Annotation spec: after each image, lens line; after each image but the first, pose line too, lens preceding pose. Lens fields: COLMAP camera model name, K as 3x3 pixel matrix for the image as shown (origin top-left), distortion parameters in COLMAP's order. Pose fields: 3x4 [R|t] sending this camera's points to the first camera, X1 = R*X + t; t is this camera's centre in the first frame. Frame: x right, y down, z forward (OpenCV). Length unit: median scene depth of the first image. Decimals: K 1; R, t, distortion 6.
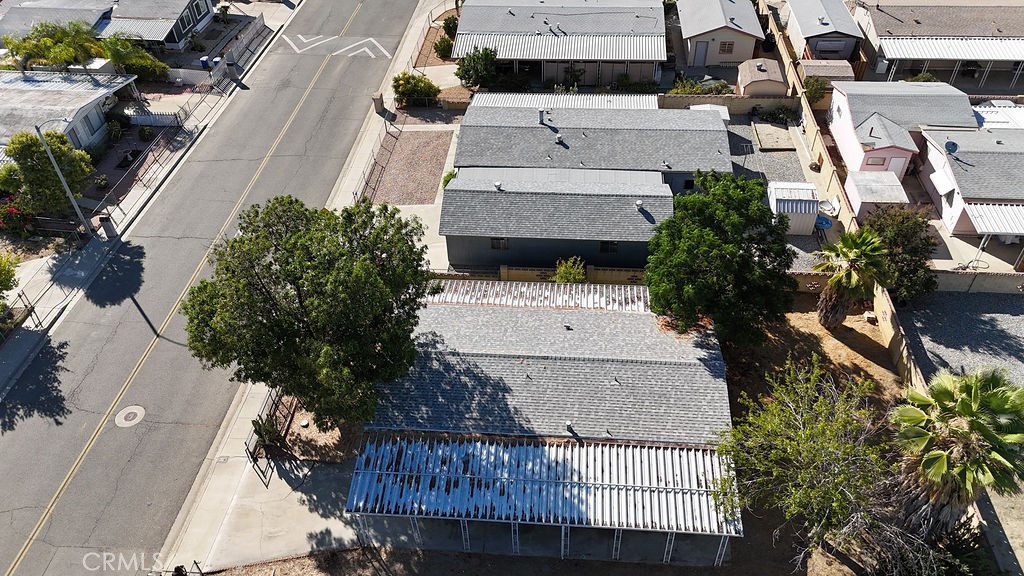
lens RADIAL K [[752.6, 0, 513.8], [0, 752.6, 283.1], [0, 0, 1]] dist [0.078112, -0.078663]
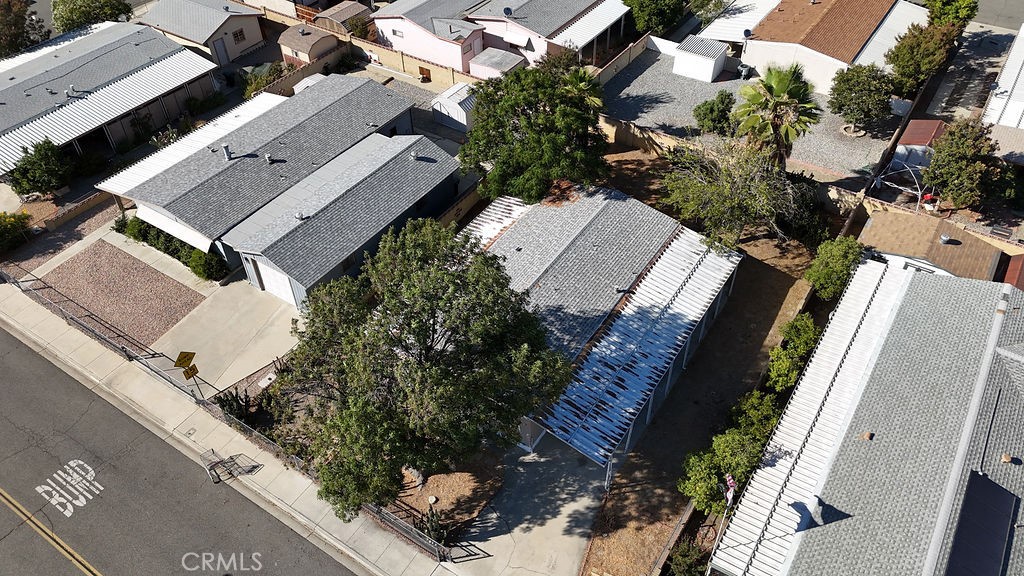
lens RADIAL K [[752.6, 0, 513.8], [0, 752.6, 283.1], [0, 0, 1]] dist [0.078112, -0.078663]
pose [[0.479460, -0.586919, 0.652414, -0.536061], [0.586211, 0.767443, 0.259592, -0.151206], [-0.653050, 0.257989, 0.712016, 0.190032]]
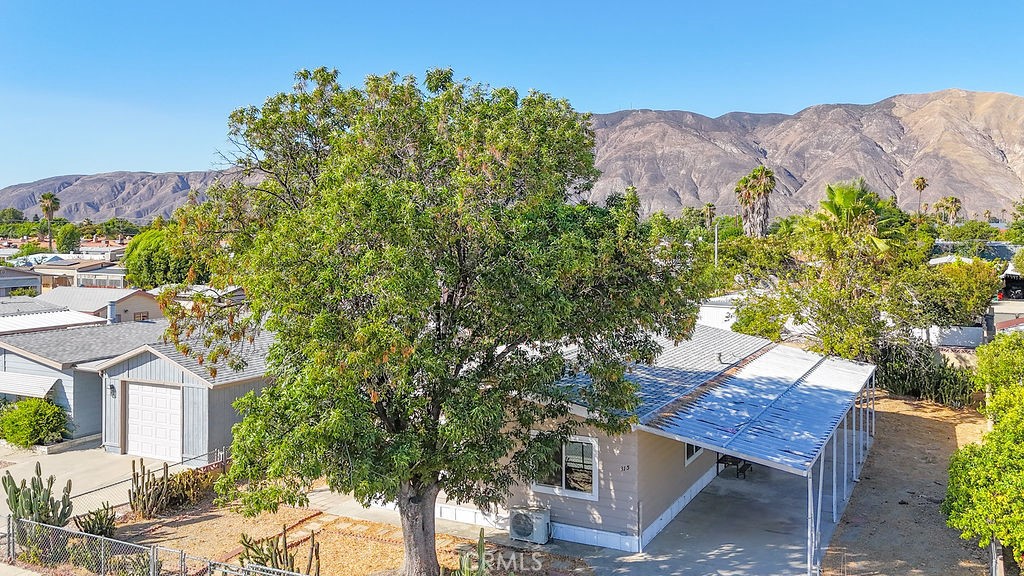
lens RADIAL K [[866.4, 0, 534.8], [0, 866.4, 245.1], [0, 0, 1]] dist [0.031523, -0.001708]
pose [[0.370402, 0.009466, 0.928823, -0.562582], [0.610527, 0.751127, -0.251125, 0.147756], [-0.700042, 0.660089, 0.272440, 0.576200]]
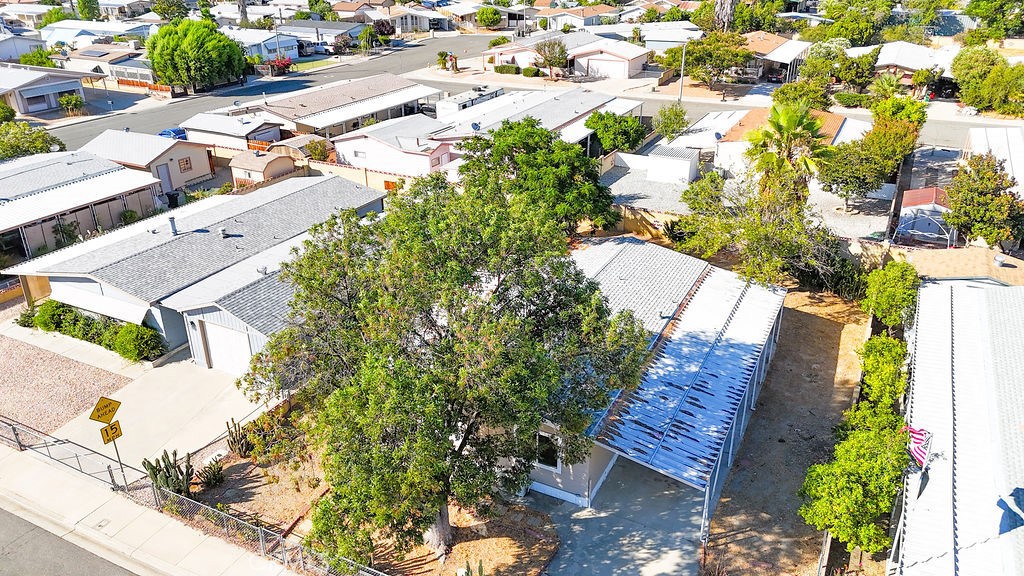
lens RADIAL K [[752.6, 0, 513.8], [0, 752.6, 283.1], [0, 0, 1]] dist [0.078112, -0.078663]
pose [[0.377893, -0.363909, 0.851333, -0.569712], [0.613340, 0.787202, 0.064243, -0.013292], [-0.693549, 0.497880, 0.520678, 0.426556]]
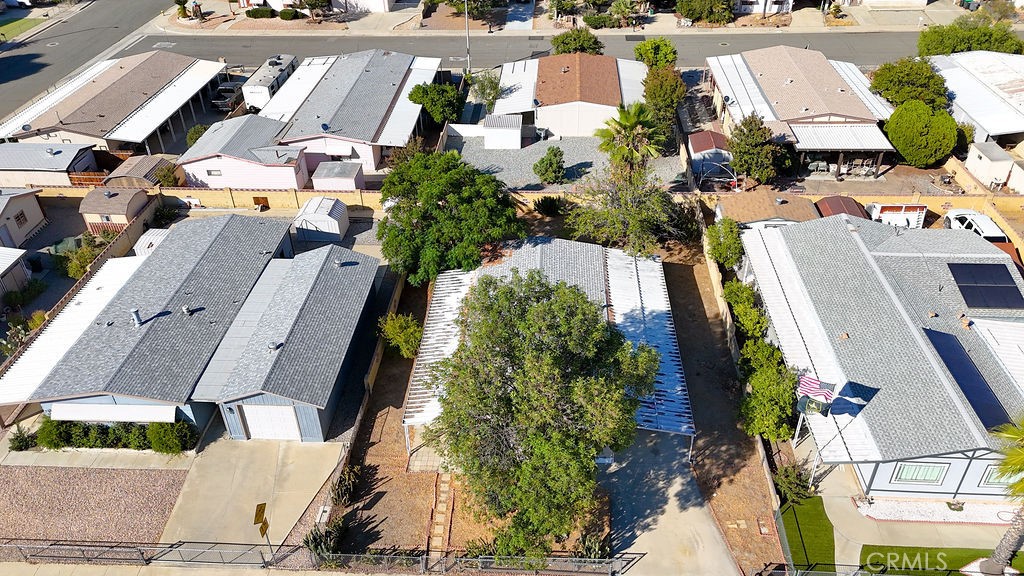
lens RADIAL K [[759.6, 0, 512.0], [0, 759.6, 288.0], [0, 0, 1]] dist [0.078369, -0.072590]
pose [[-0.026217, -0.550975, 0.834110, -0.713467], [0.680242, 0.601588, 0.418763, -0.345835], [-0.732518, 0.578376, 0.359024, 0.436039]]
